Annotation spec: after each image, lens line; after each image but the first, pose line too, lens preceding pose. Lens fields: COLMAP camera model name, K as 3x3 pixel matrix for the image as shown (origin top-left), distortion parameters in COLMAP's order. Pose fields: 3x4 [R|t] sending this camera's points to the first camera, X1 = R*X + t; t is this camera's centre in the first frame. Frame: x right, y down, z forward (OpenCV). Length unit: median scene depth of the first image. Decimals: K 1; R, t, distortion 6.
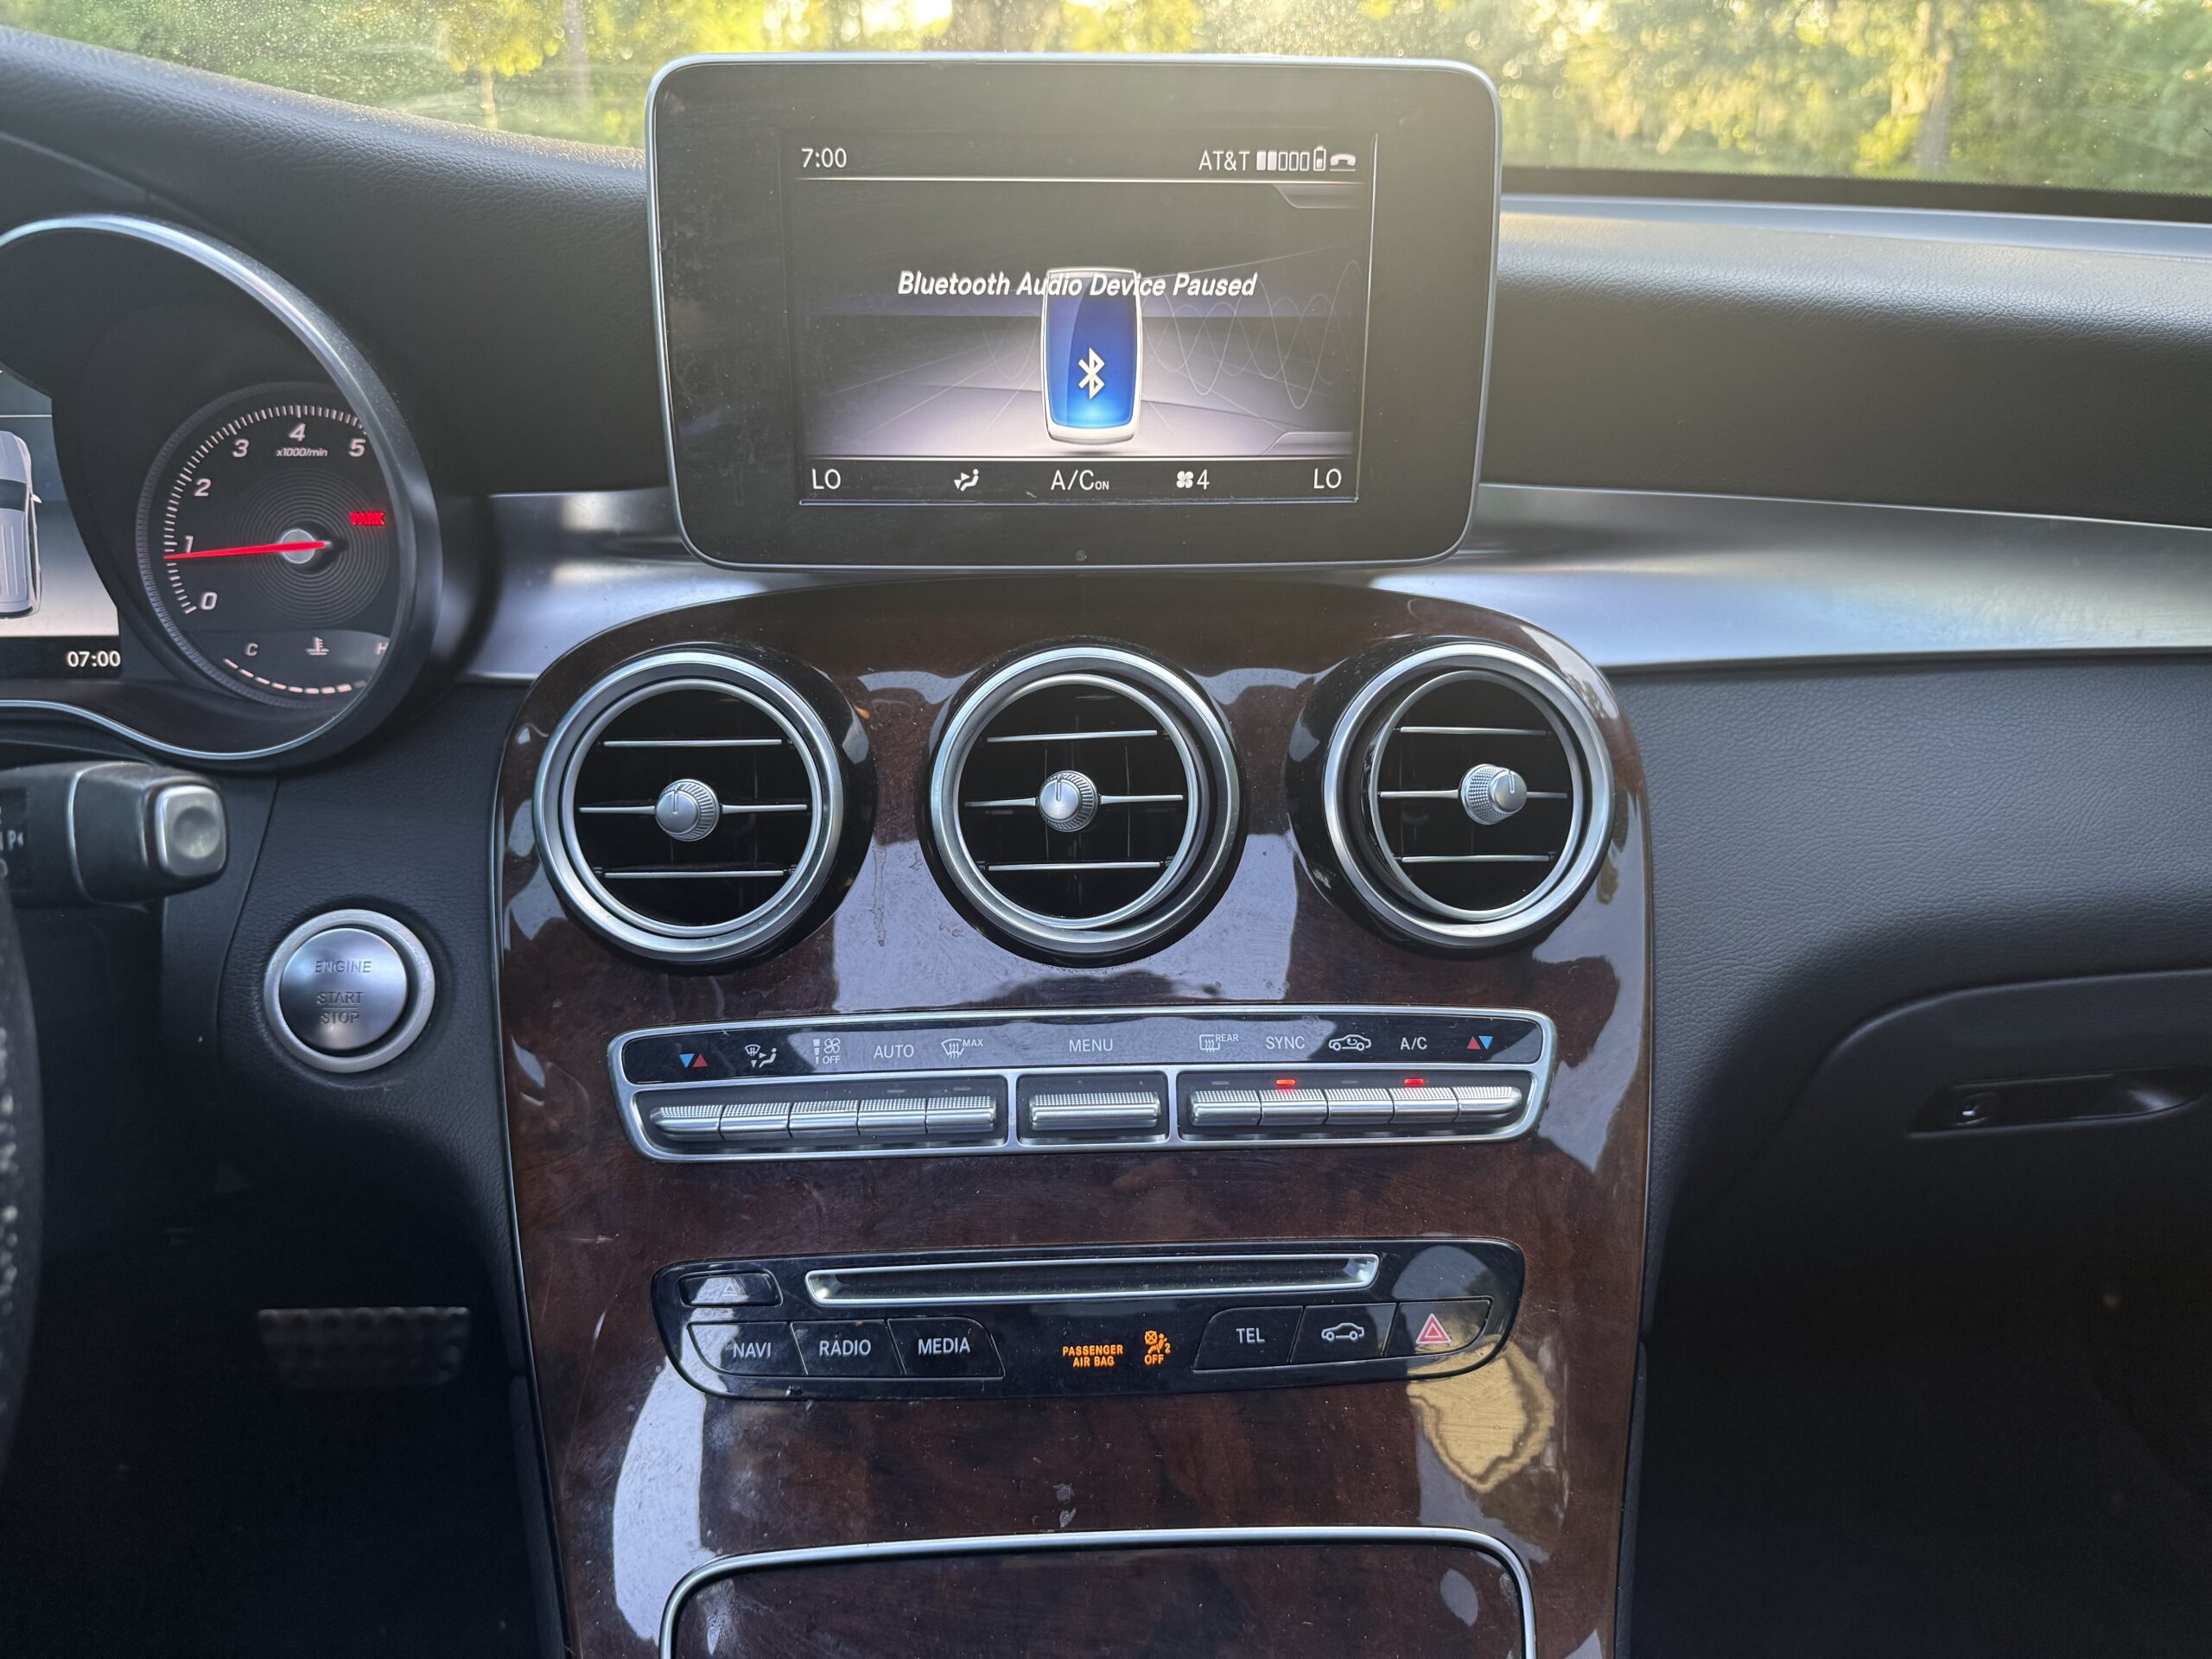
lens RADIAL K [[1556.1, 0, 1097.7], [0, 1556.1, 848.5], [0, 0, 1]] dist [0.108138, -0.141782]
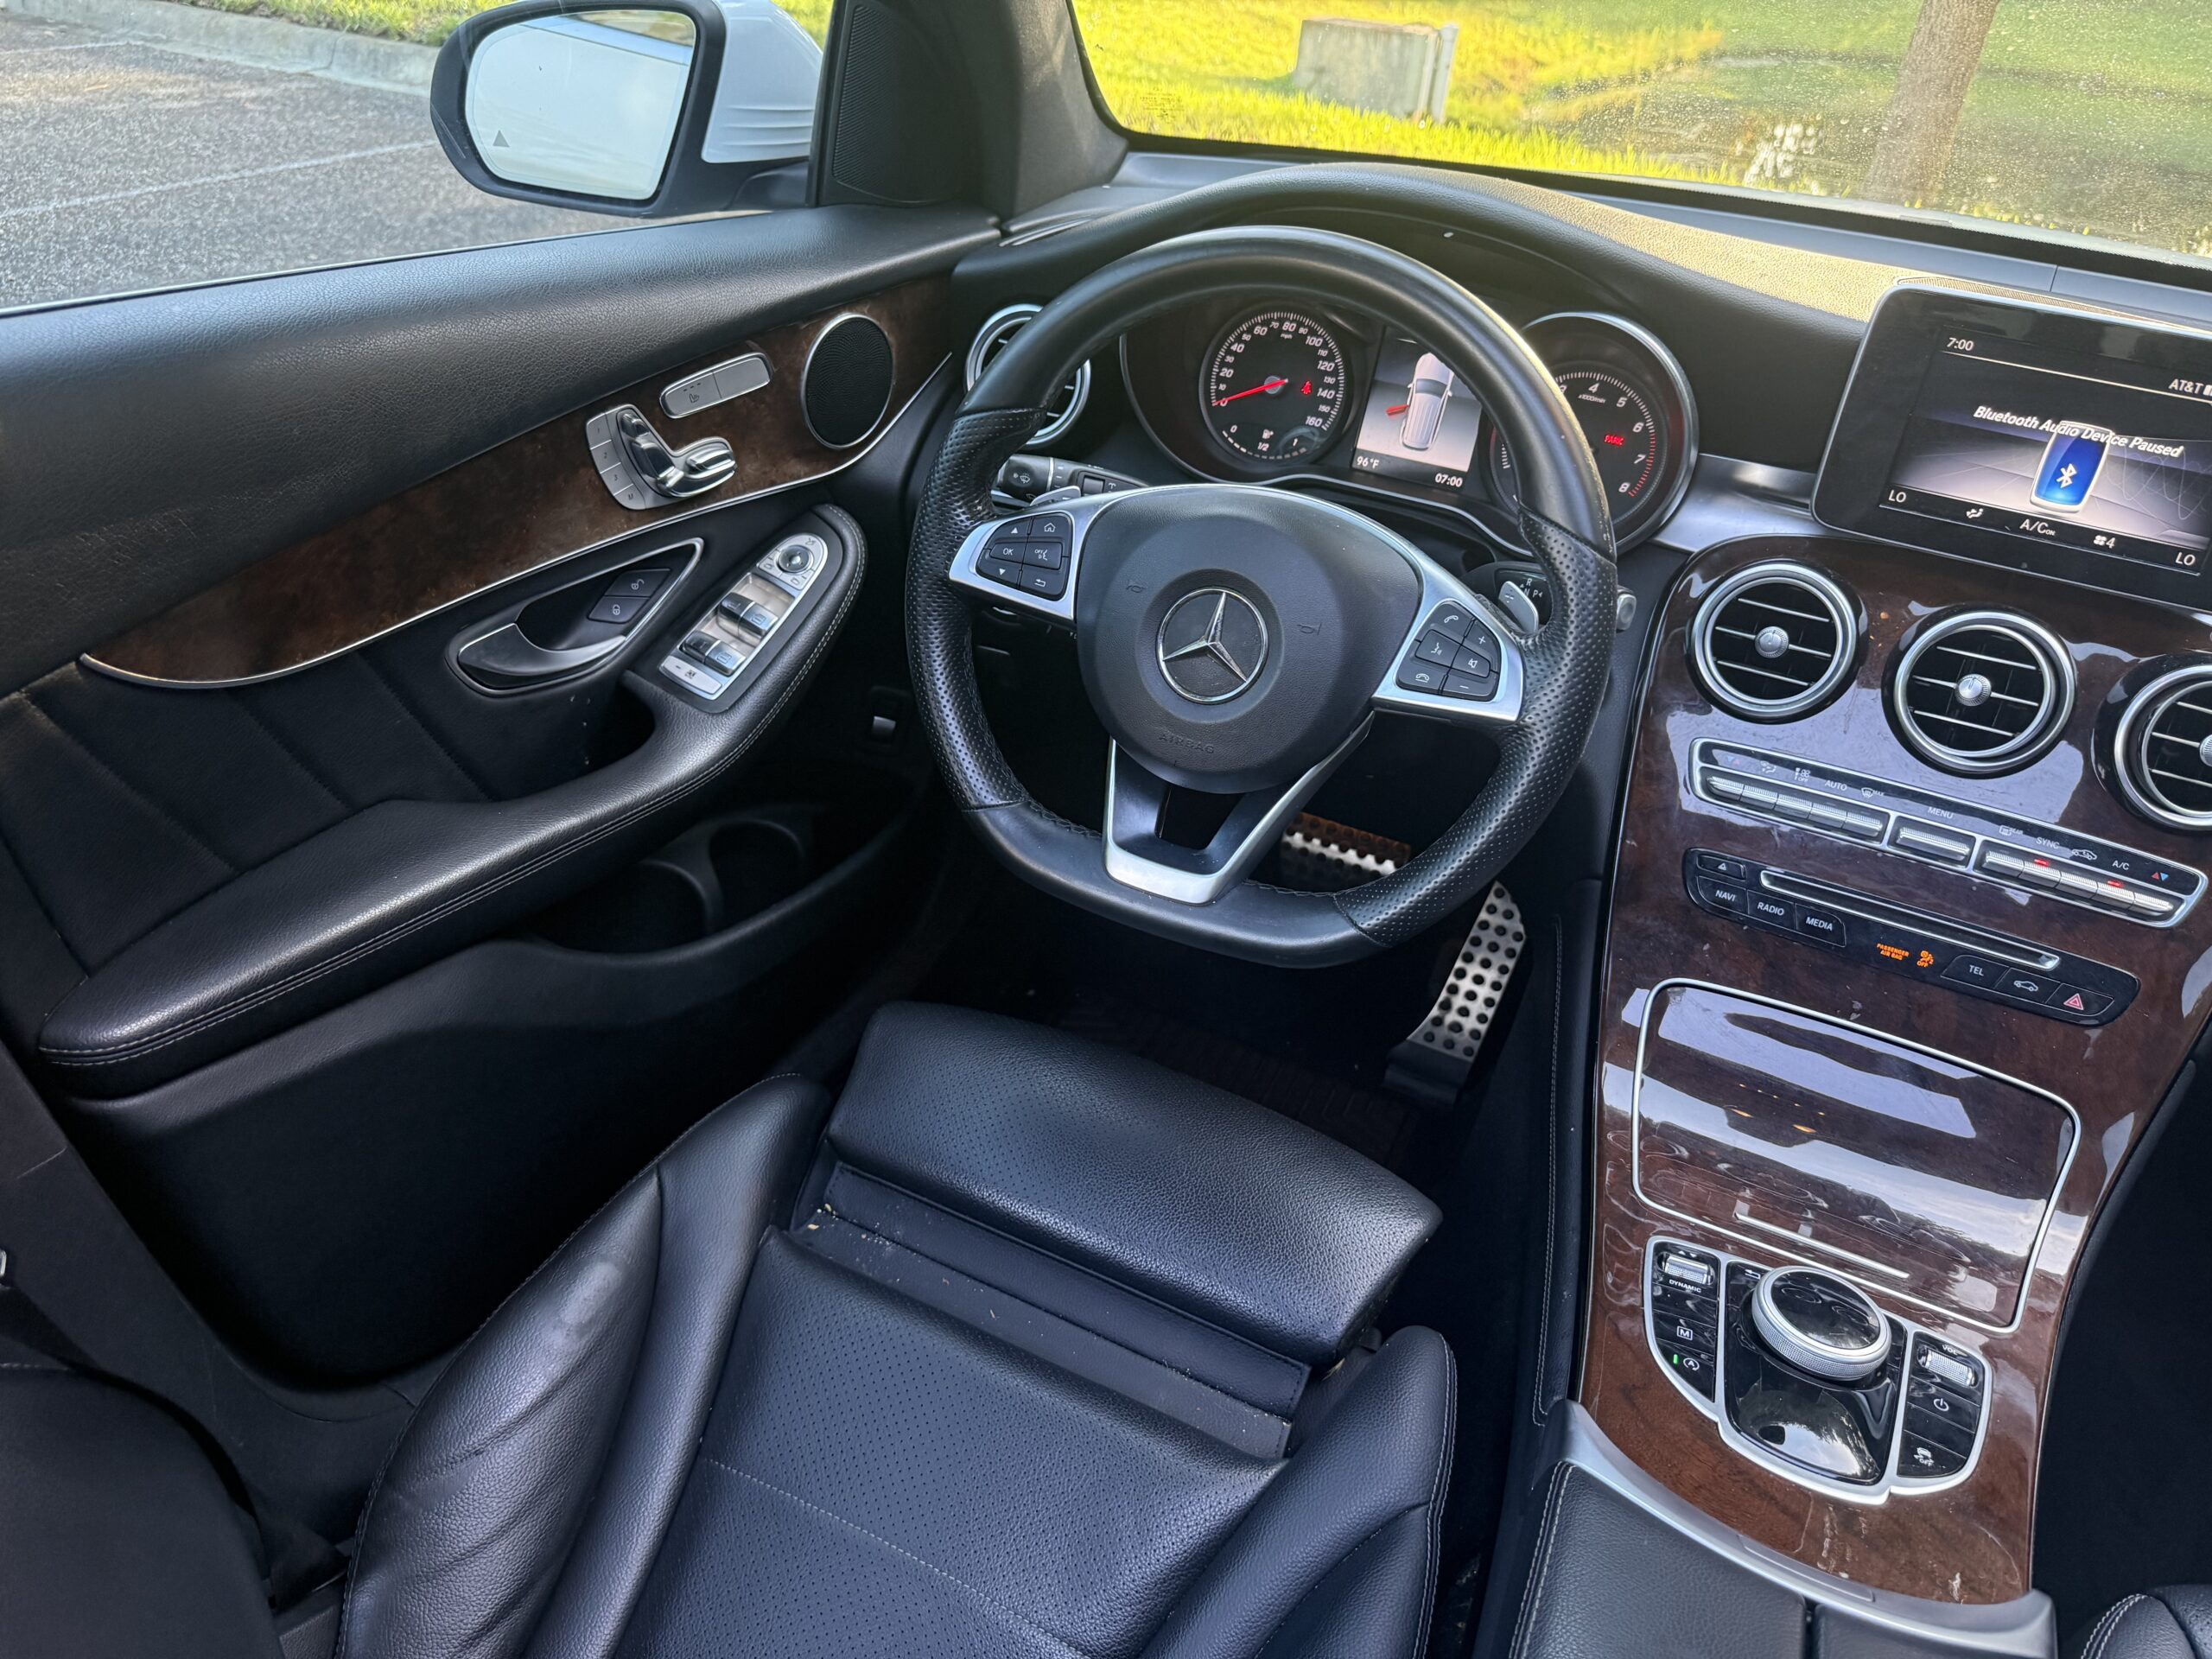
lens RADIAL K [[1566.3, 0, 1106.0], [0, 1566.3, 829.5], [0, 0, 1]] dist [0.050836, -0.076345]
pose [[0.877464, 0.312384, -0.363968, -0.193824], [-0.257759, 0.947058, 0.191421, 0.035714], [0.404496, -0.074149, 0.911529, -1.233008]]
